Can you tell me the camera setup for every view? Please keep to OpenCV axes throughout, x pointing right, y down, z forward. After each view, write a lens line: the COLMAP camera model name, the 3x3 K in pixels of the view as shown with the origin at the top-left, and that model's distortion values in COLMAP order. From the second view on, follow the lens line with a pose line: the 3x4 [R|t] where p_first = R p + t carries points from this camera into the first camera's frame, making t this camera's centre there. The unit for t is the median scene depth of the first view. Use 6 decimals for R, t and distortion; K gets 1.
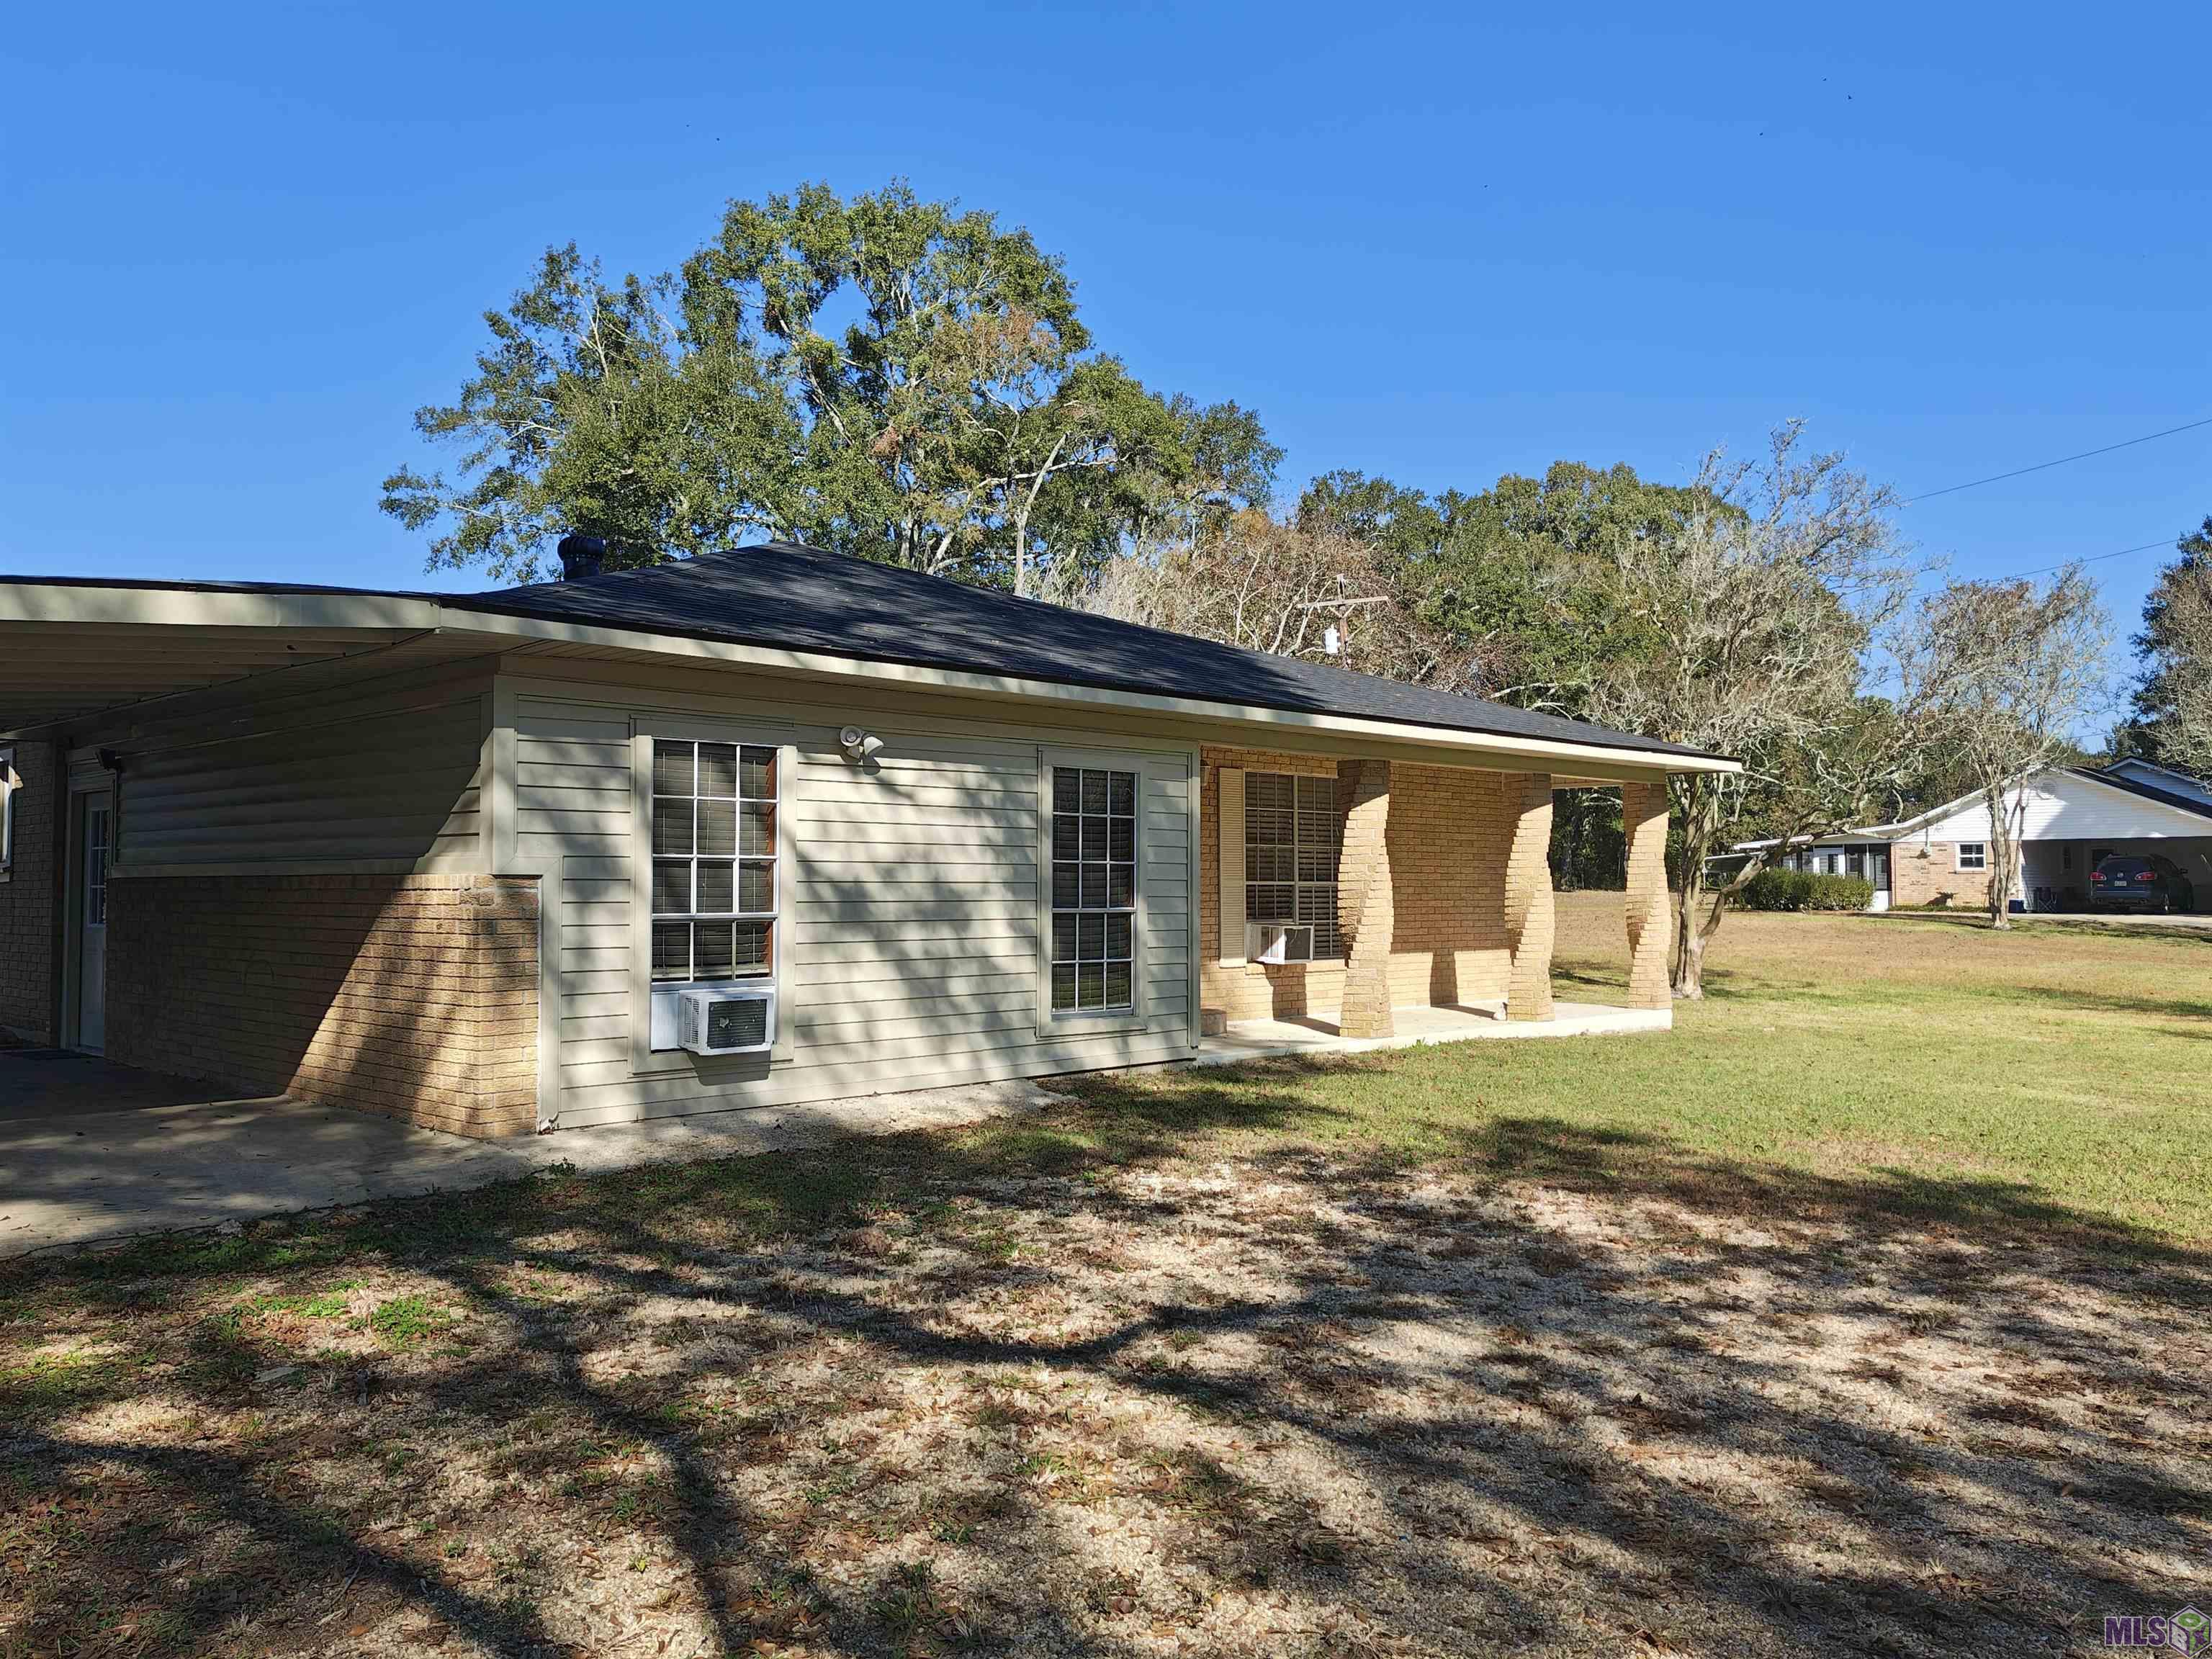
lens RADIAL K [[1719.4, 0, 1106.0], [0, 1719.4, 829.5], [0, 0, 1]] dist [-0.004943, -0.001158]
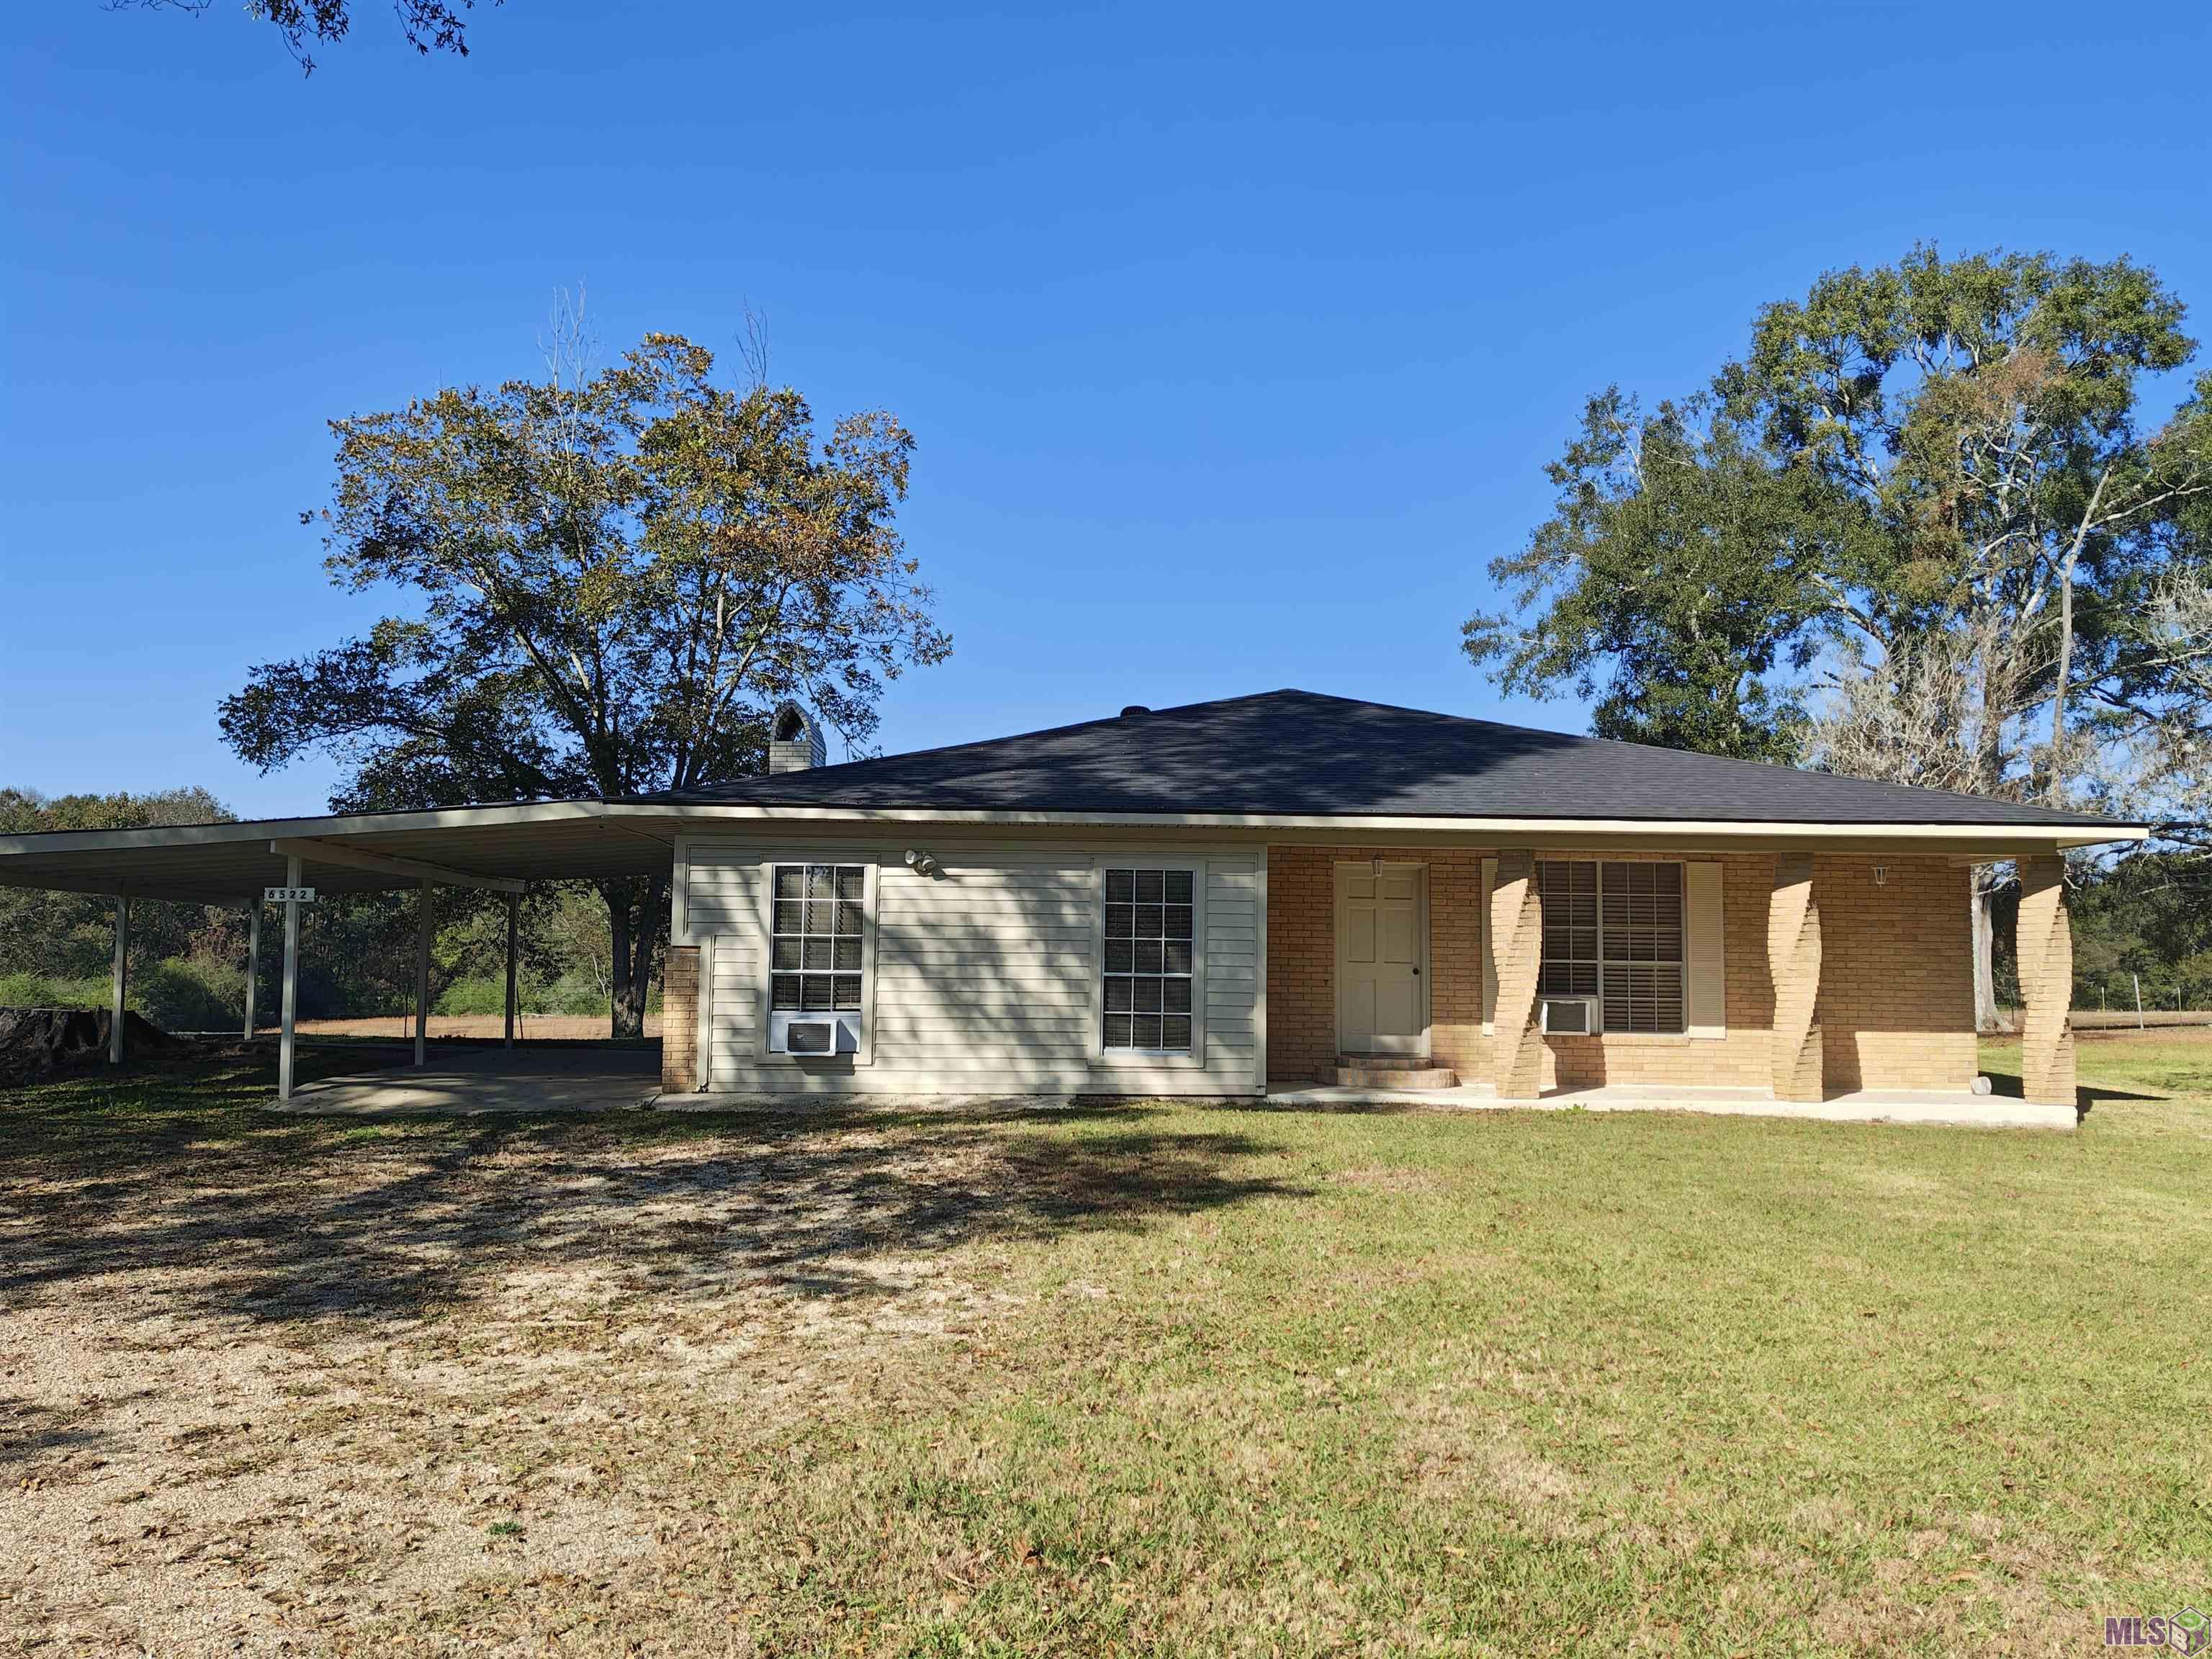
lens RADIAL K [[1877.7, 0, 1106.0], [0, 1877.7, 829.5], [0, 0, 1]] dist [0.004899, 0.000379]
pose [[0.667524, -0.044394, -0.743264, 0.890990], [0.003273, 0.998386, -0.056693, 0.017038], [0.744581, 0.035411, 0.666592, -0.069442]]
